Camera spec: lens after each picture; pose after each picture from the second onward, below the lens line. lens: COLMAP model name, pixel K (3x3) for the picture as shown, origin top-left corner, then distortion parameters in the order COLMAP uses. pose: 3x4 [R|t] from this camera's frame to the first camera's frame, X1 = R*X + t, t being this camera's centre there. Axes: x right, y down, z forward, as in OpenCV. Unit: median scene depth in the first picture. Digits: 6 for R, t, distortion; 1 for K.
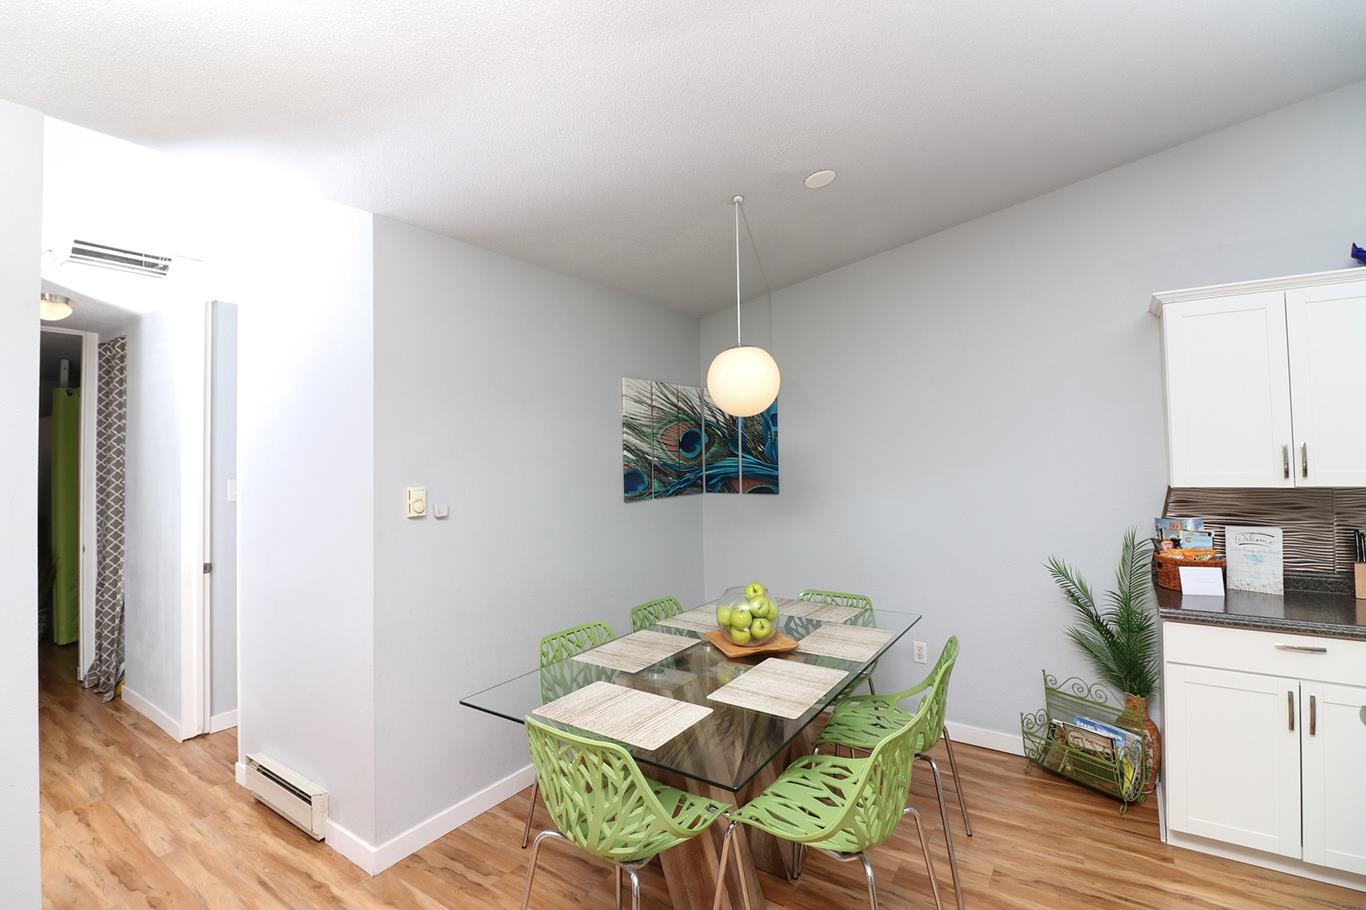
lens RADIAL K [[628.9, 0, 680.6], [0, 628.9, 445.8], [0, 0, 1]] dist [-0.008690, -0.007151]
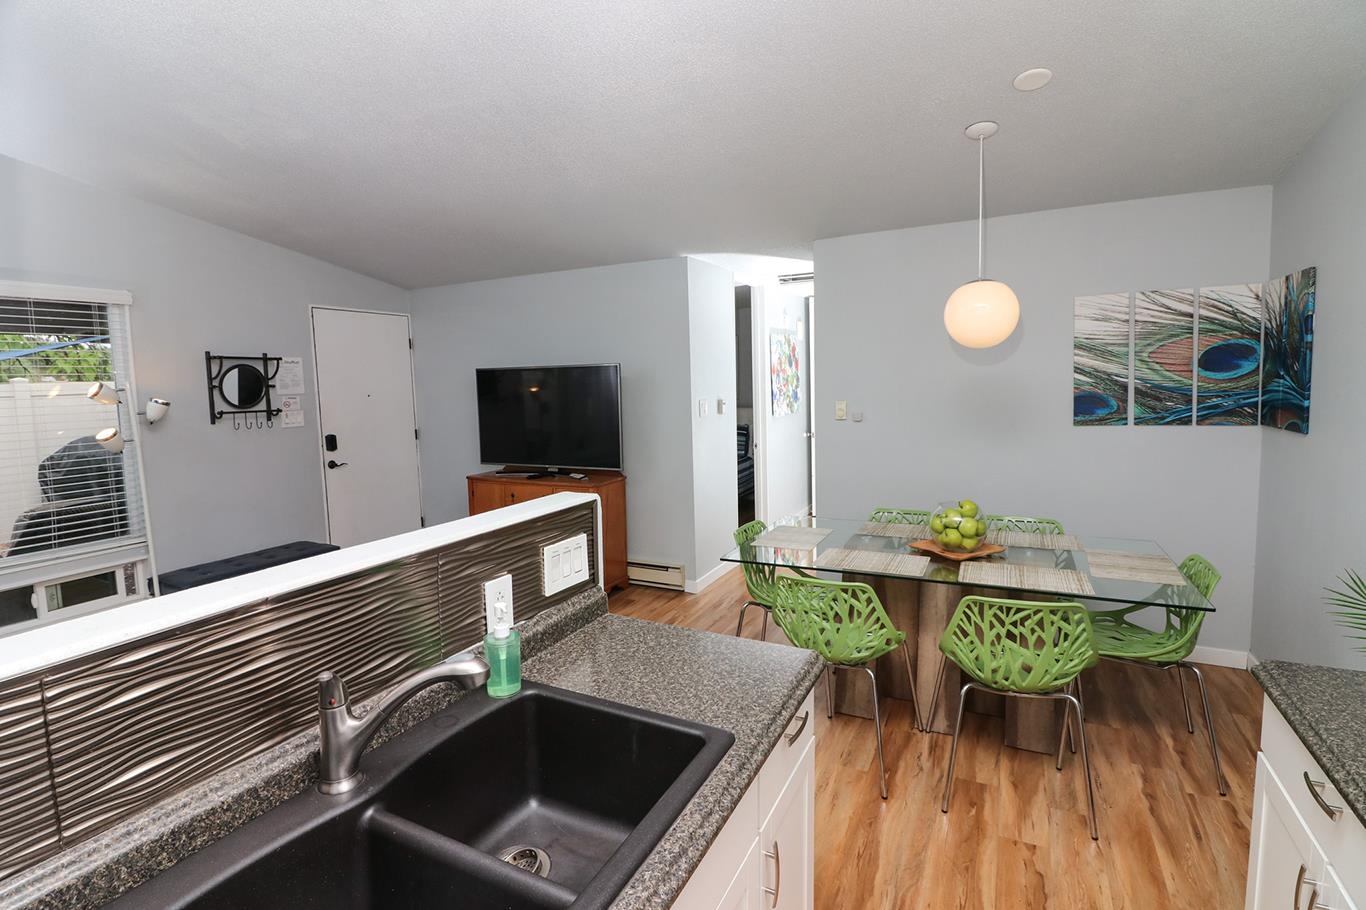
lens RADIAL K [[628.9, 0, 678.9], [0, 628.9, 460.1], [0, 0, 1]] dist [-0.008690, -0.007151]
pose [[0.131482, 0.133452, -0.982295, 0.983160], [0.044370, 0.989112, 0.140317, -0.027134], [0.990325, -0.062034, 0.124129, 0.314677]]
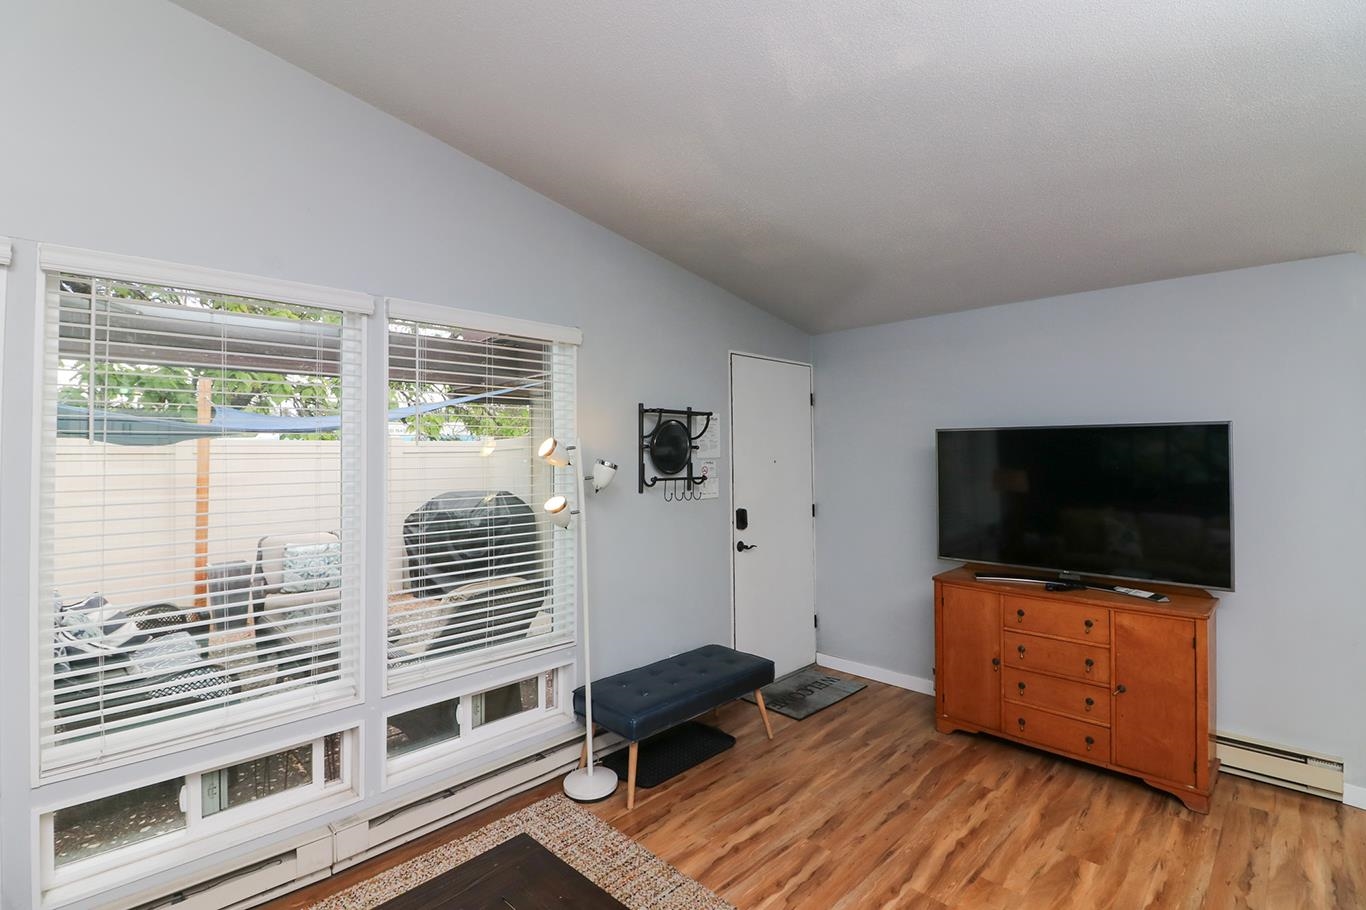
lens RADIAL K [[628.9, 0, 680.4], [0, 628.9, 452.7], [0, 0, 1]] dist [-0.008690, -0.007151]
pose [[-0.185606, 0.016772, -0.982481, 0.524268], [0.031709, 0.999436, 0.011071, -0.040070], [0.982112, -0.029099, -0.186033, -0.297585]]
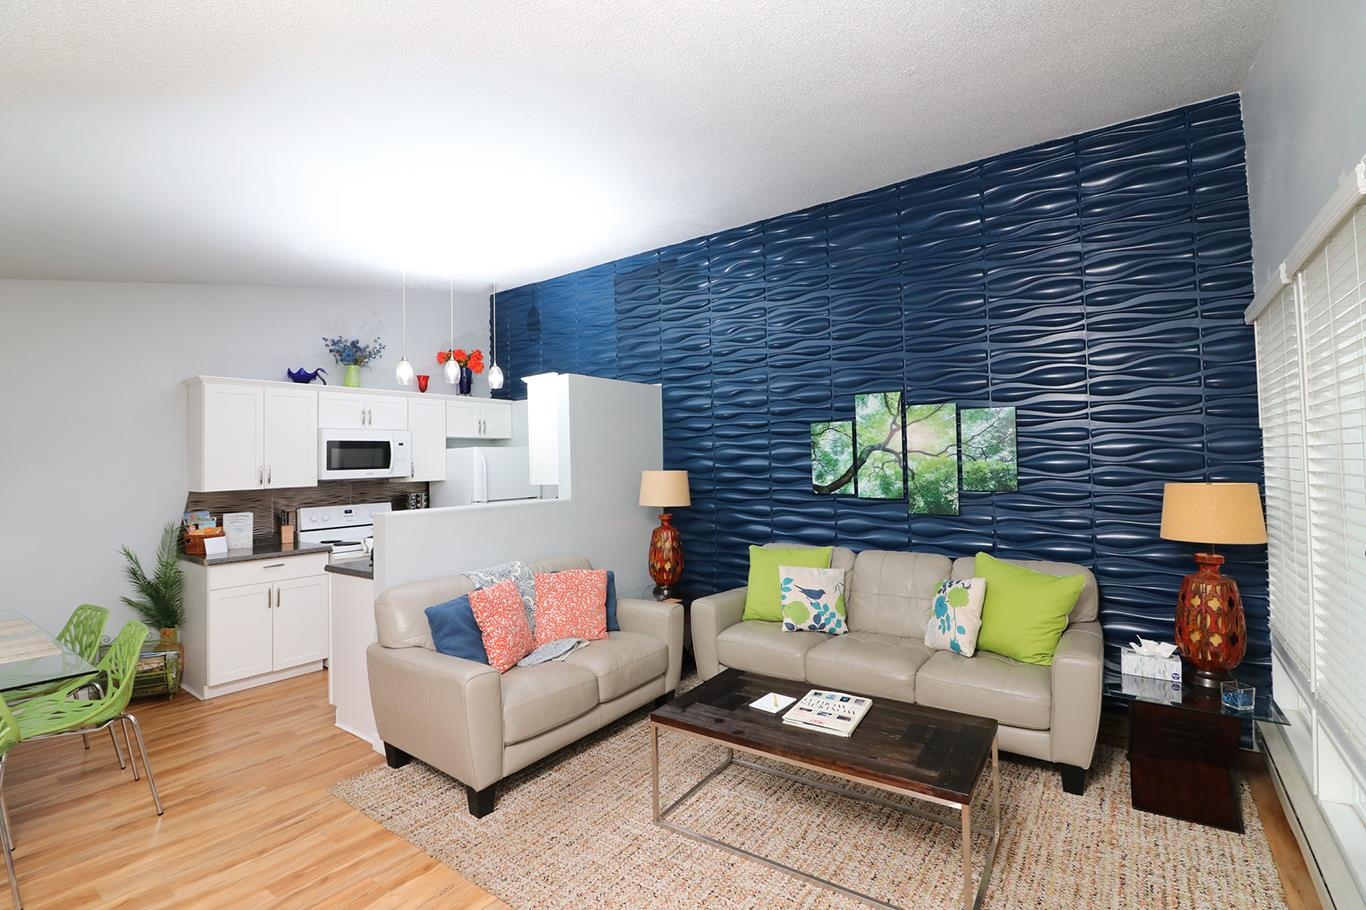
lens RADIAL K [[628.9, 0, 681.7], [0, 628.9, 440.2], [0, 0, 1]] dist [-0.008690, -0.007151]
pose [[0.033177, 0.047477, 0.998321, -0.754105], [-0.002400, 0.998872, -0.047423, 0.003579], [-0.999447, -0.000823, 0.033253, -0.307122]]
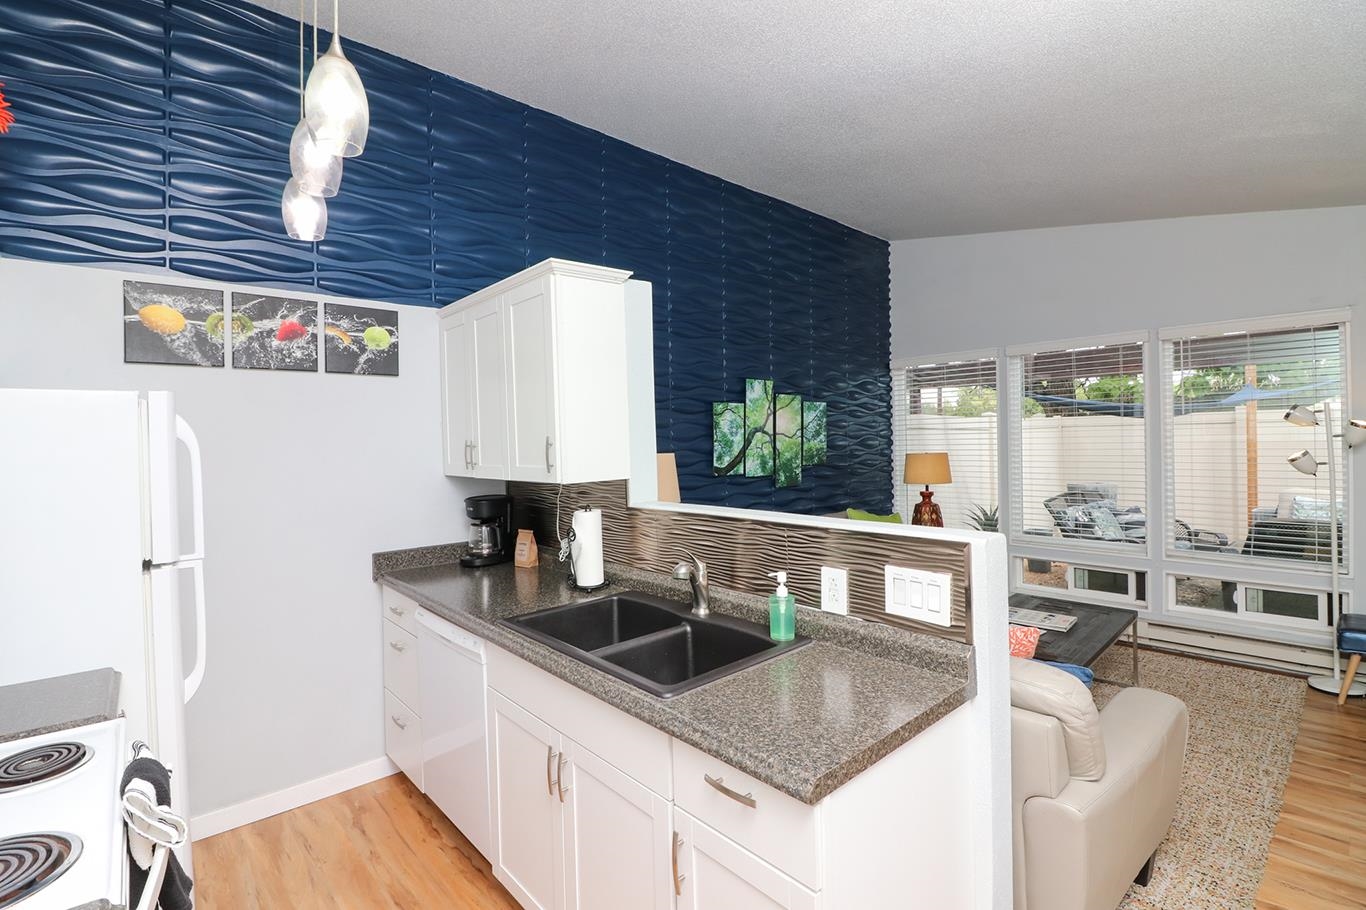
lens RADIAL K [[628.9, 0, 687.9], [0, 628.9, 440.3], [0, 0, 1]] dist [-0.008690, -0.007151]
pose [[-0.971981, 0.034309, 0.232543, 0.502451], [0.029149, 0.999247, -0.025591, 0.012240], [-0.233246, -0.018096, -0.972249, 0.847678]]
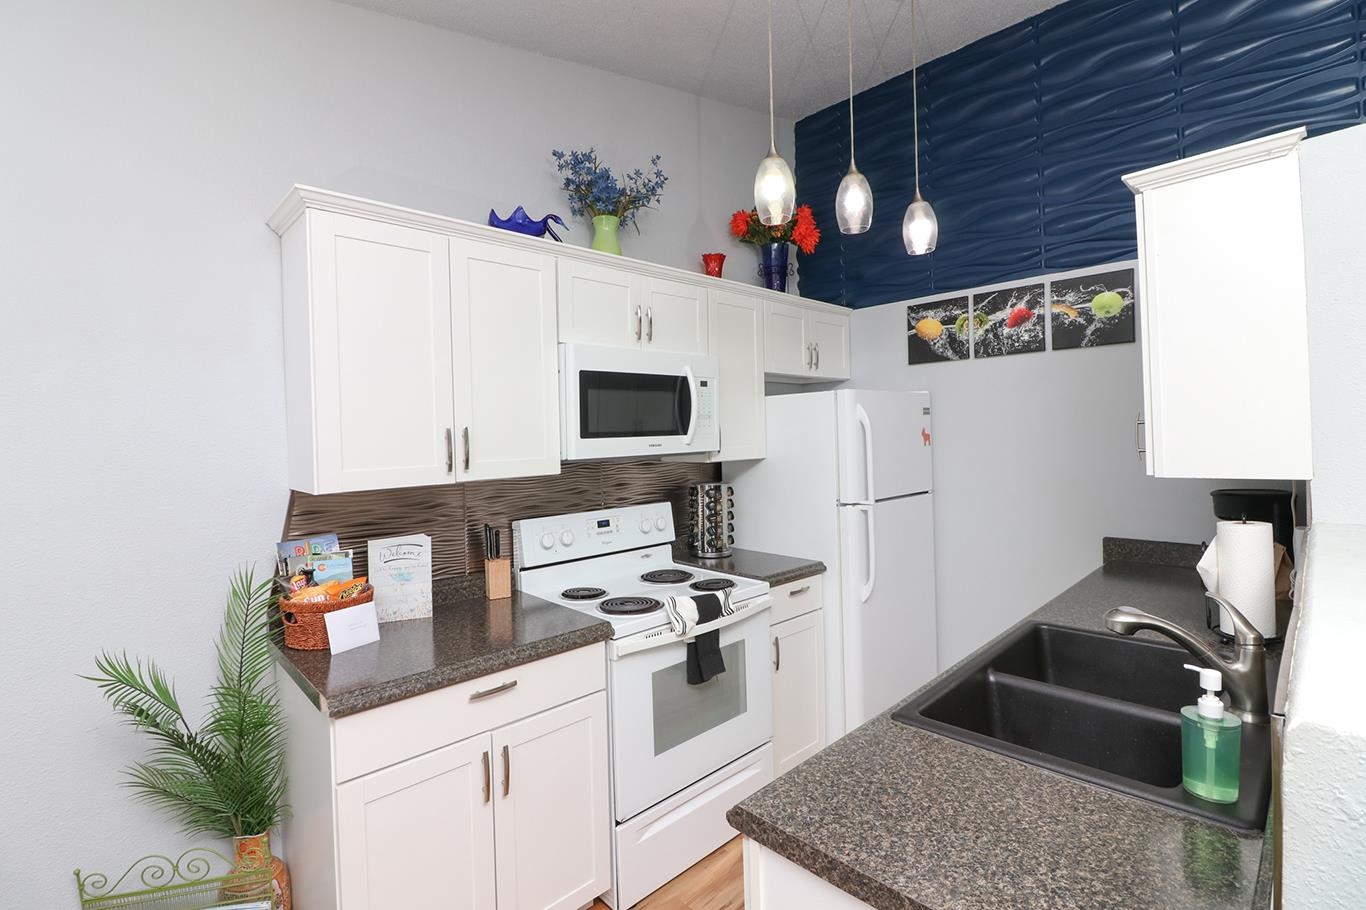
lens RADIAL K [[628.9, 0, 685.6], [0, 628.9, 441.9], [0, 0, 1]] dist [-0.008690, -0.007151]
pose [[0.196194, -0.000197, 0.980565, 0.200998], [0.000443, 1.000000, 0.000112, 0.011052], [-0.980565, 0.000412, 0.196195, 0.438003]]
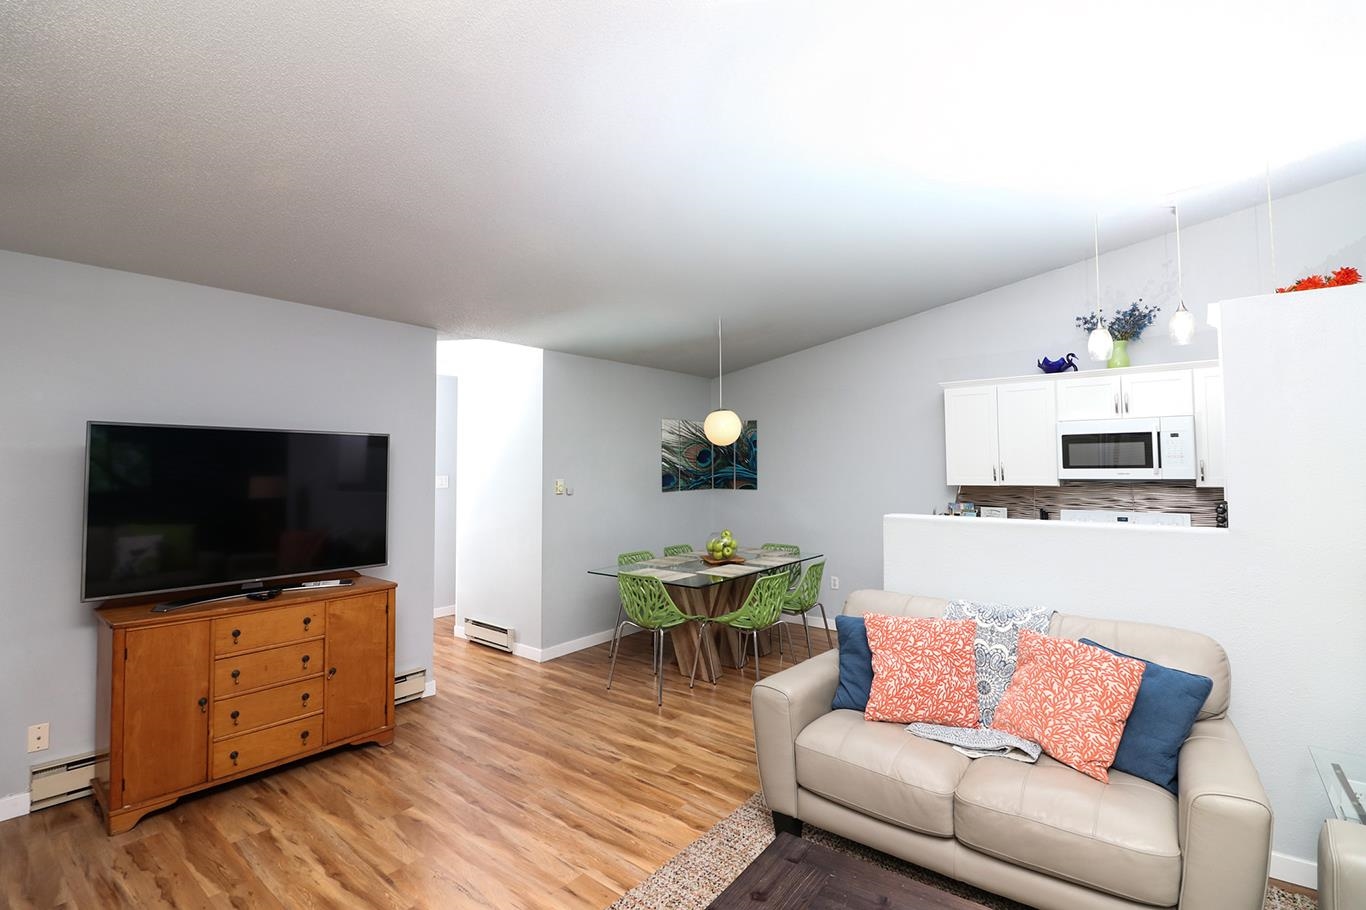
lens RADIAL K [[628.9, 0, 671.1], [0, 628.9, 449.0], [0, 0, 1]] dist [-0.008690, -0.007151]
pose [[0.996291, 0.010538, -0.085395, 0.096720], [-0.011161, 0.999914, -0.006831, -0.019248], [0.085316, 0.007759, 0.996324, -0.858987]]
